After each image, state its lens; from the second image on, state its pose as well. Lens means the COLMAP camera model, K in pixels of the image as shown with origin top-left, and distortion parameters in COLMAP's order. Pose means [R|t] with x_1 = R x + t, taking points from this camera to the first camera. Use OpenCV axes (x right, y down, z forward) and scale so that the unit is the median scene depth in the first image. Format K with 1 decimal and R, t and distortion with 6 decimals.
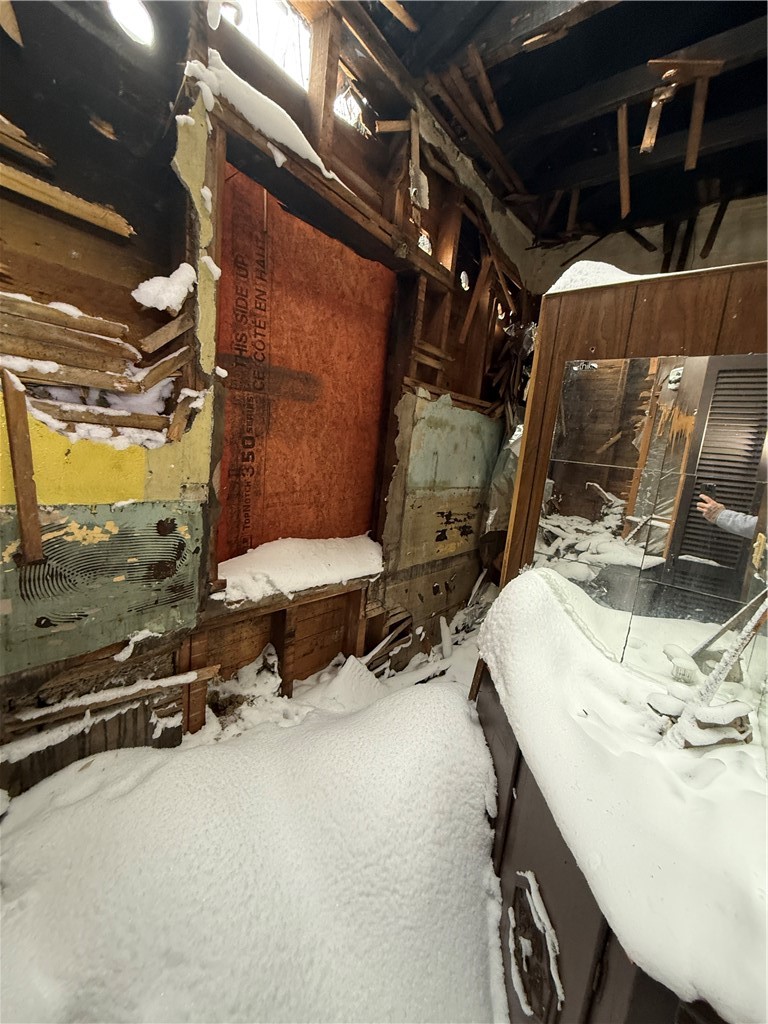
lens RADIAL K [[406.2, 0, 383.9], [0, 406.2, 511.5], [0, 0, 1]] dist [-0.000810, 0.000332]
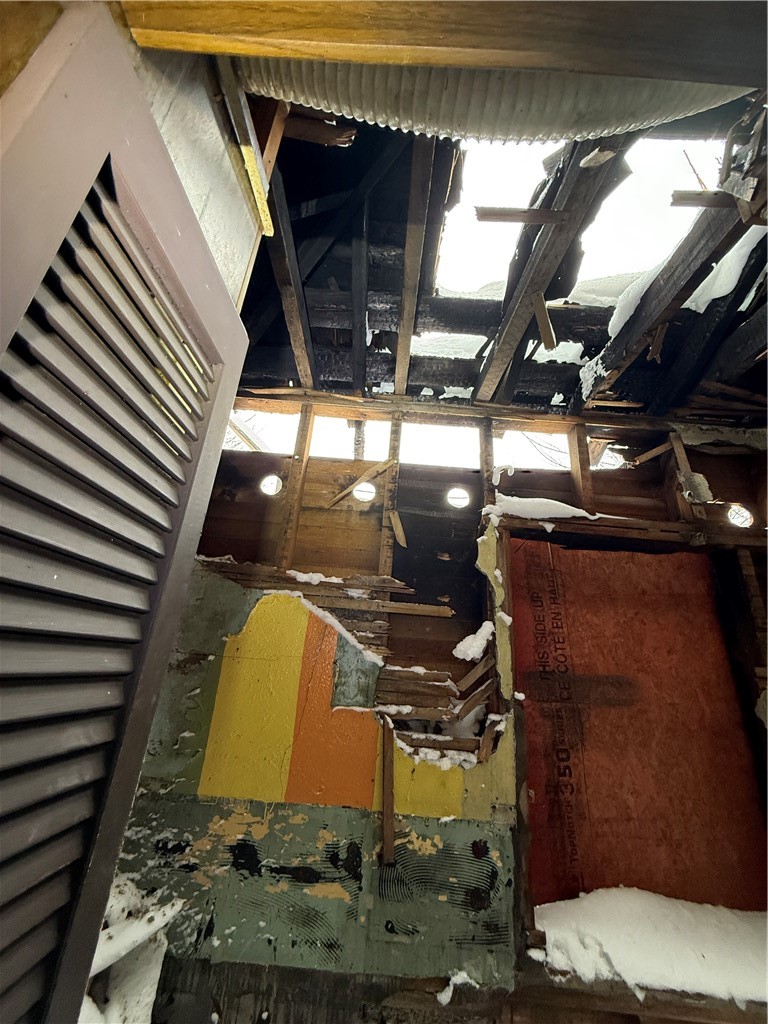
lens RADIAL K [[406.2, 0, 384.3], [0, 406.2, 509.9], [0, 0, 1]] dist [-0.000810, 0.000332]
pose [[0.646180, -0.325214, -0.690425, 0.350910], [-0.120304, 0.849947, -0.512949, -0.141898], [0.753643, 0.414518, 0.510094, -0.152225]]
